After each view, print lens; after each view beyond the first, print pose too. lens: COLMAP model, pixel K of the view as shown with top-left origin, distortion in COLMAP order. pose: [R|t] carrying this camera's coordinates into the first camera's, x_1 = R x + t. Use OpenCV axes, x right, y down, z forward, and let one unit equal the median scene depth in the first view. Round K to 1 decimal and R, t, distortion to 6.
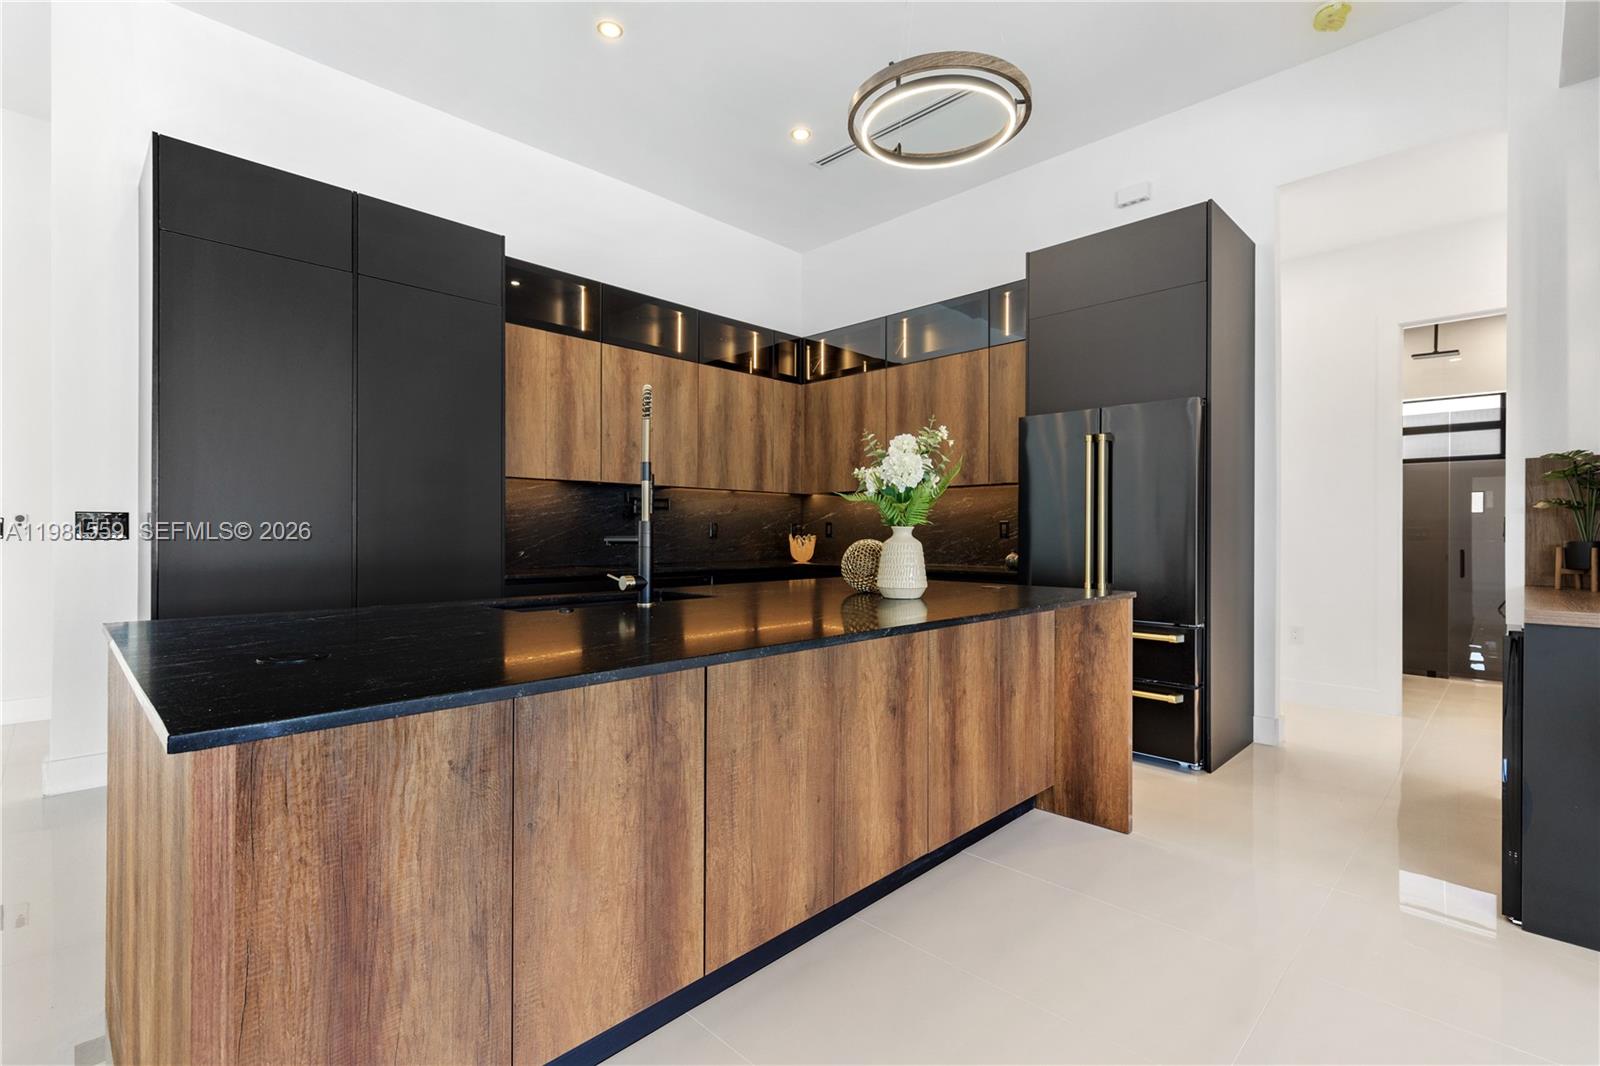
lens RADIAL K [[745.9, 0, 800.0], [0, 745.9, 533.0], [0, 0, 1]] dist [0.003519, 0.000224]
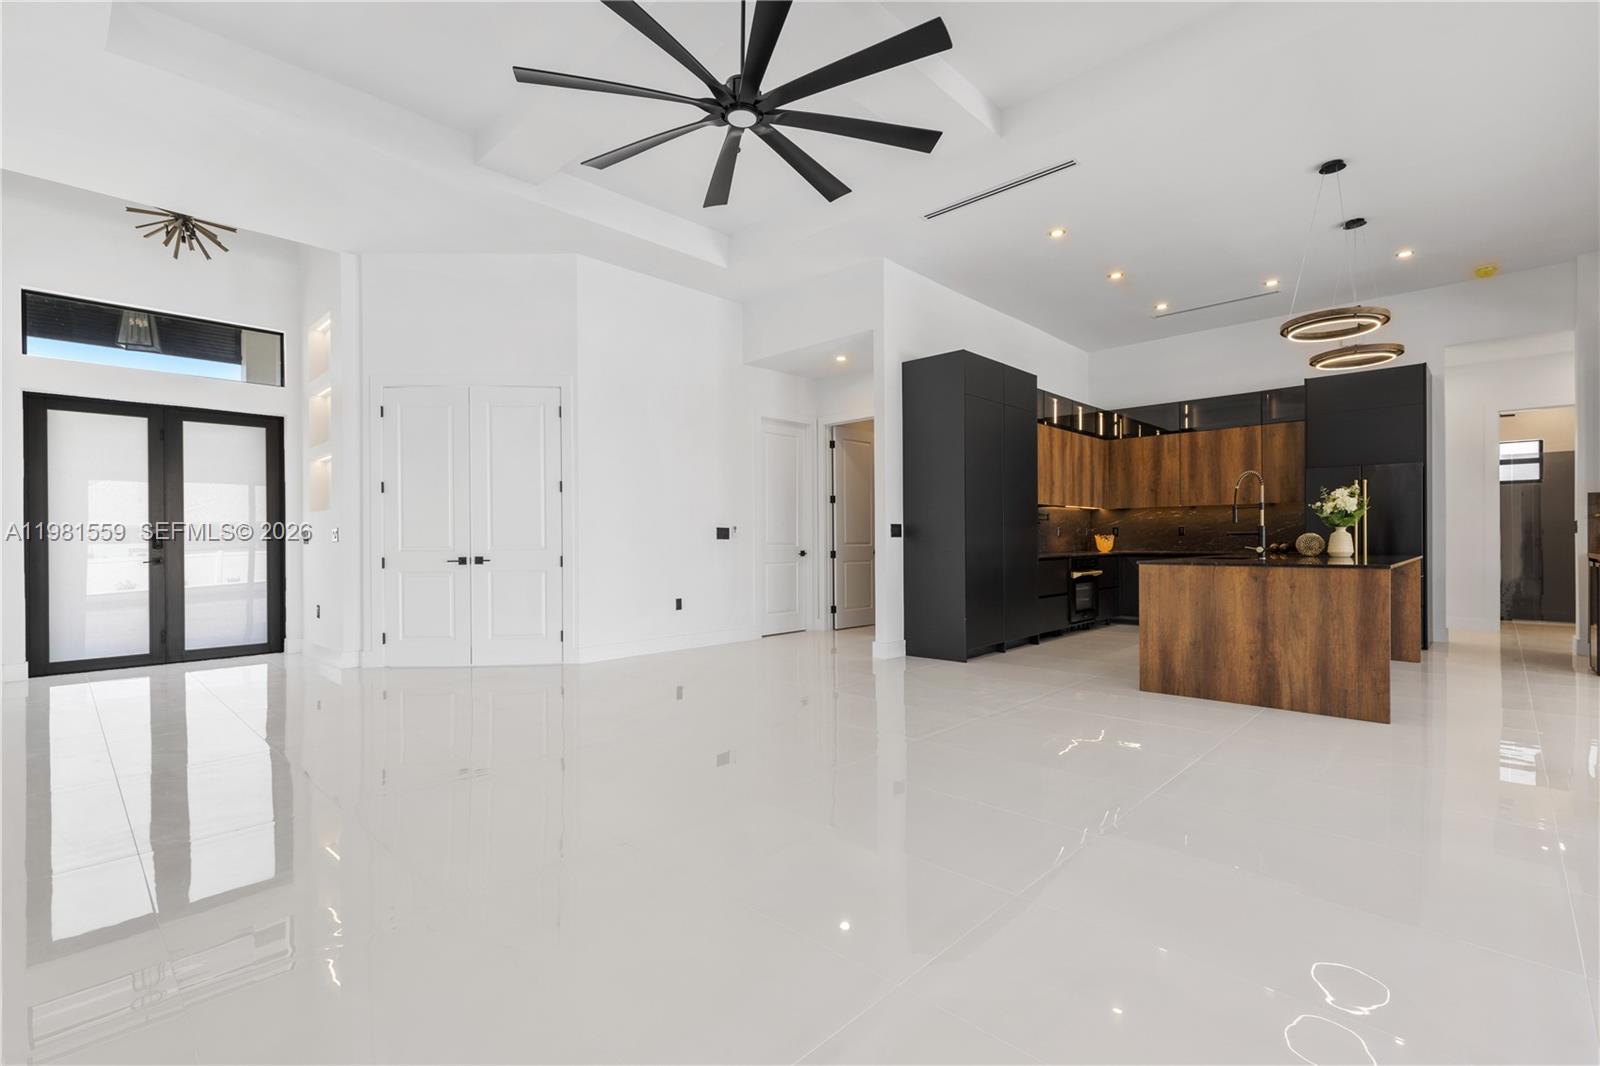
lens RADIAL K [[722.6, 0, 798.3], [0, 722.6, 541.7], [0, 0, 1]] dist [-0.000029, -0.000055]
pose [[0.999951, -0.008935, 0.004174, -1.007487], [0.008922, 0.999955, 0.003141, 0.009762], [-0.004202, -0.003104, 0.999986, -0.818682]]
